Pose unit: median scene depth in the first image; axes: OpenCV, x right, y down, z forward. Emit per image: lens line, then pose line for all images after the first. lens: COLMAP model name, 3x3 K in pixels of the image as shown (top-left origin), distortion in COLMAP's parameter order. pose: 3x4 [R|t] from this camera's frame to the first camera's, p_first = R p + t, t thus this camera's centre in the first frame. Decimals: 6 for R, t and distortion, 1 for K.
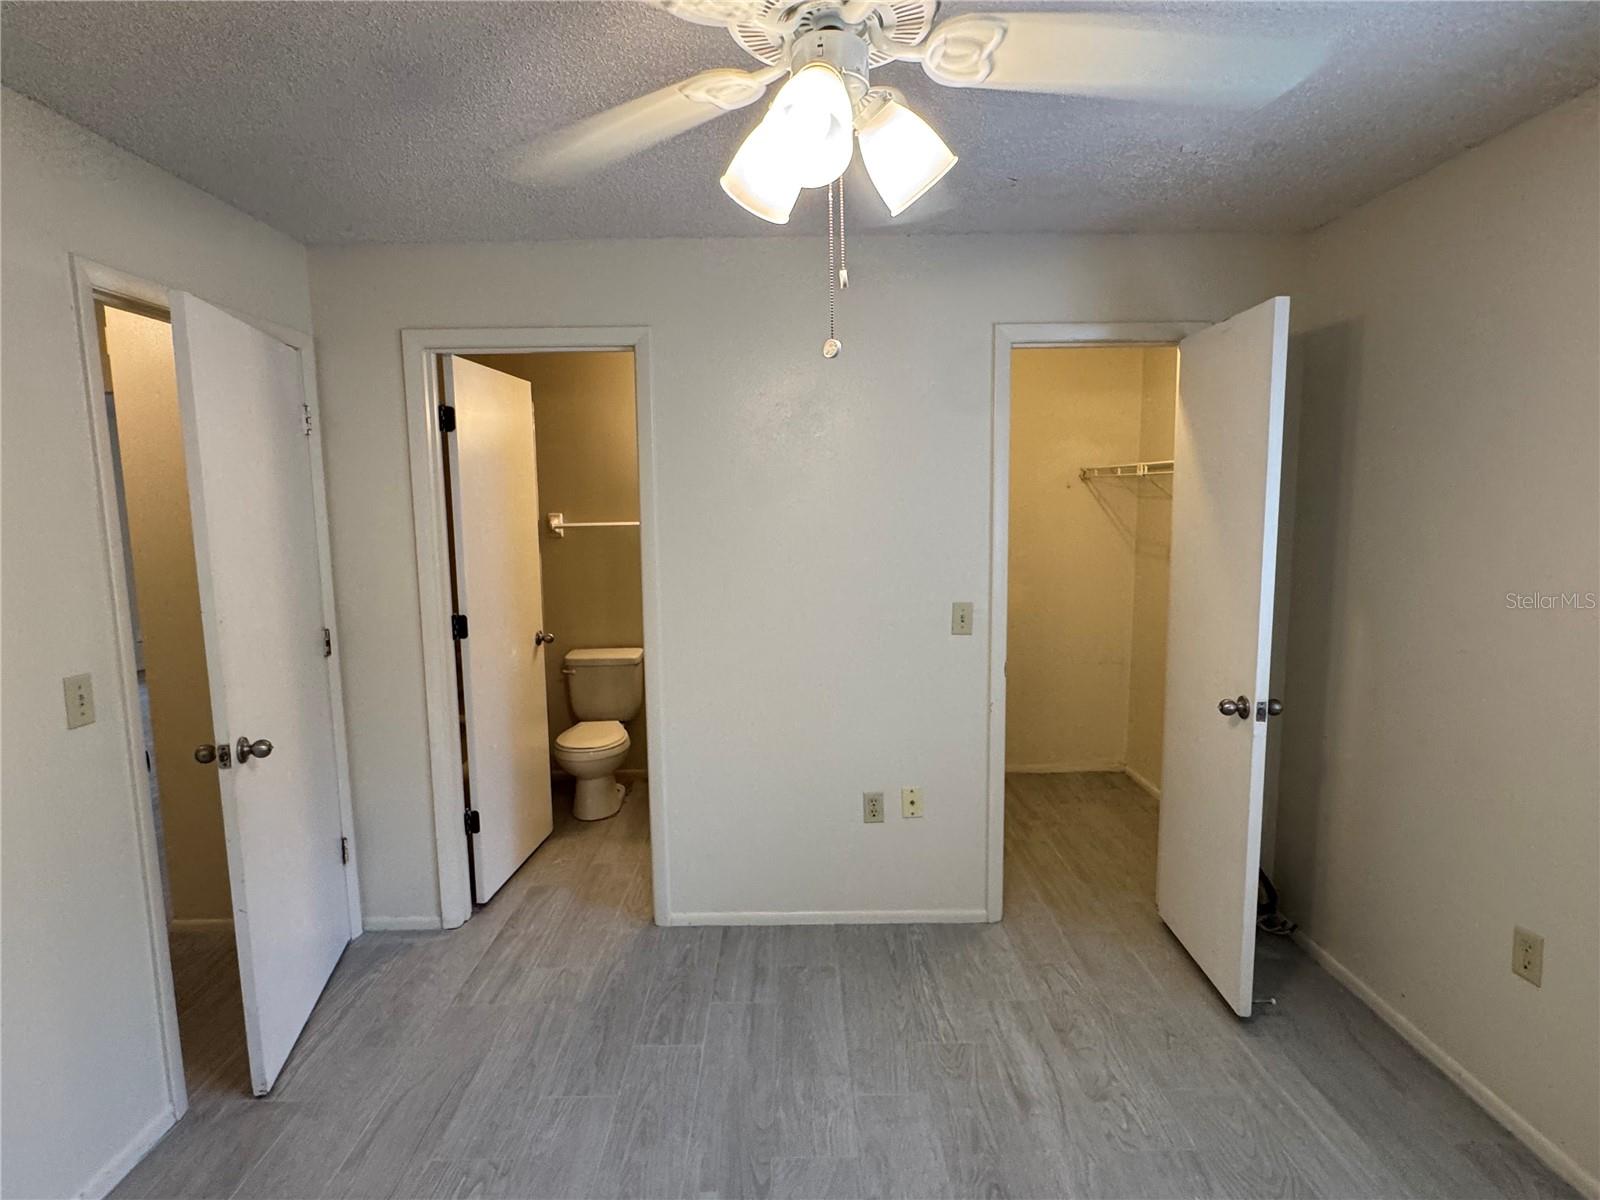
lens RADIAL K [[832.0, 0, 800.0], [0, 832.0, 600.0], [0, 0, 1]] dist [0.000075, 0.000116]
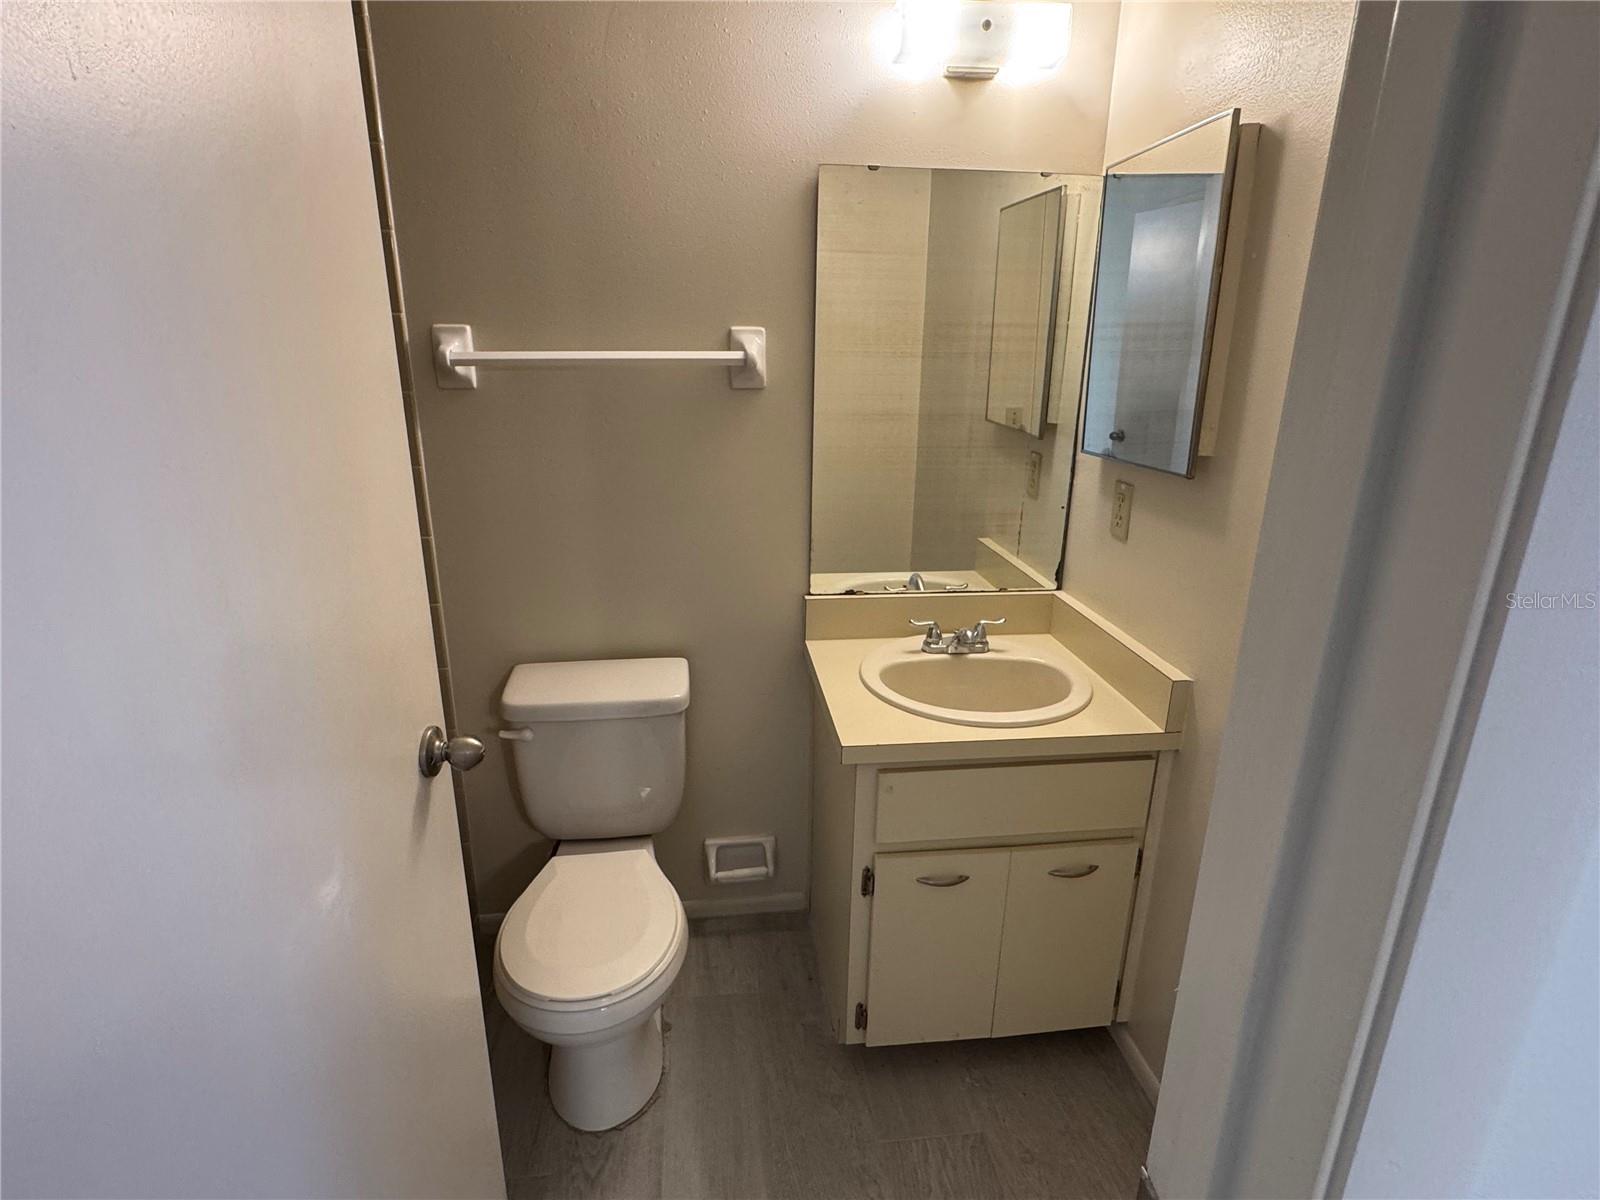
lens RADIAL K [[832.0, 0, 800.0], [0, 832.0, 600.0], [0, 0, 1]] dist [0.000075, 0.000116]
pose [[0.993697, -0.012545, 0.111395, -0.188096], [-0.008103, 0.983080, 0.182995, -0.053394], [-0.111806, -0.182745, 0.976782, 0.615974]]
